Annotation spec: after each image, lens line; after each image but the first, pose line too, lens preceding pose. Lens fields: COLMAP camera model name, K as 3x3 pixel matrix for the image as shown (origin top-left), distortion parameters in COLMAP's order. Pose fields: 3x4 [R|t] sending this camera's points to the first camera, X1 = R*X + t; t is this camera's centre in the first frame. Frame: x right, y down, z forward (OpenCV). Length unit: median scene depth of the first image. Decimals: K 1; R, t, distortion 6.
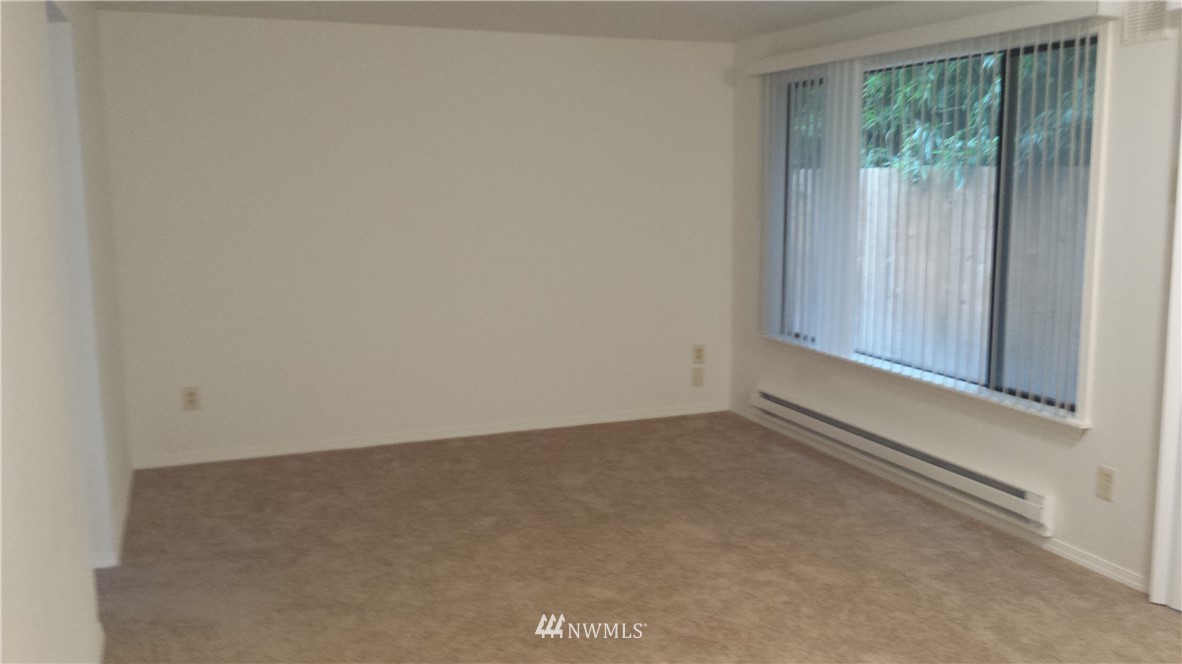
lens RADIAL K [[1043.3, 0, 626.2], [0, 1043.3, 330.6], [0, 0, 1]] dist [0.118130, -0.291402]
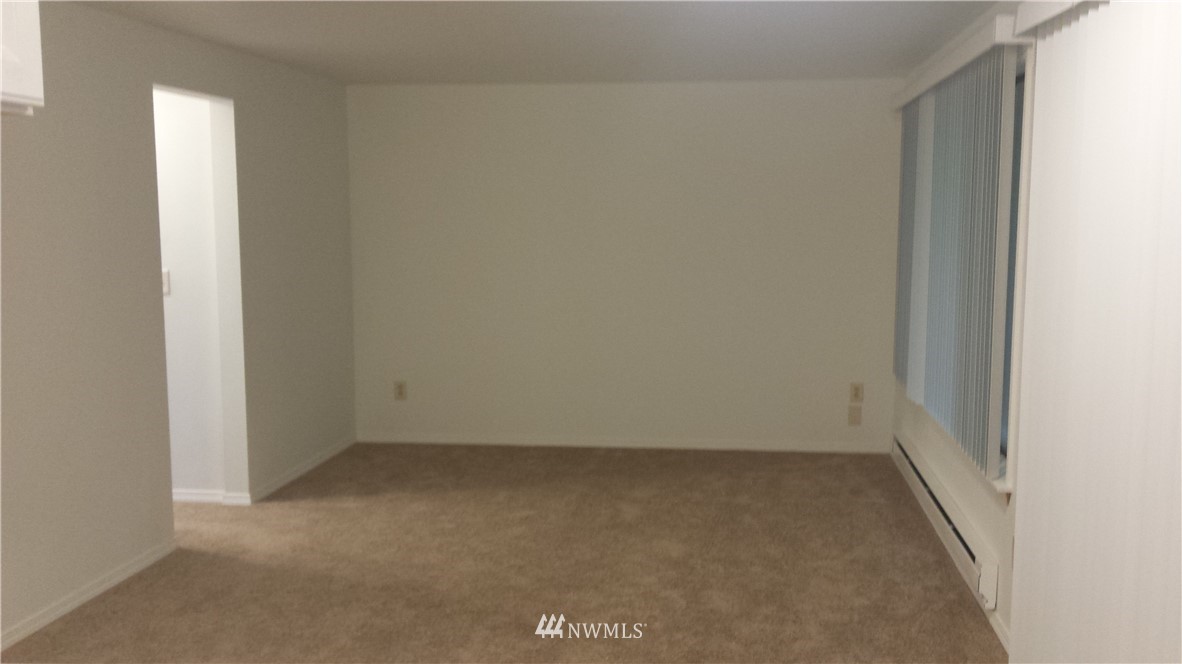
lens RADIAL K [[1043.3, 0, 626.2], [0, 1043.3, 330.6], [0, 0, 1]] dist [0.118130, -0.291402]
pose [[0.885381, 0.055984, -0.461482, 0.493768], [-0.071599, 0.997299, -0.016380, -0.005429], [0.459318, 0.047544, 0.886998, 0.036940]]
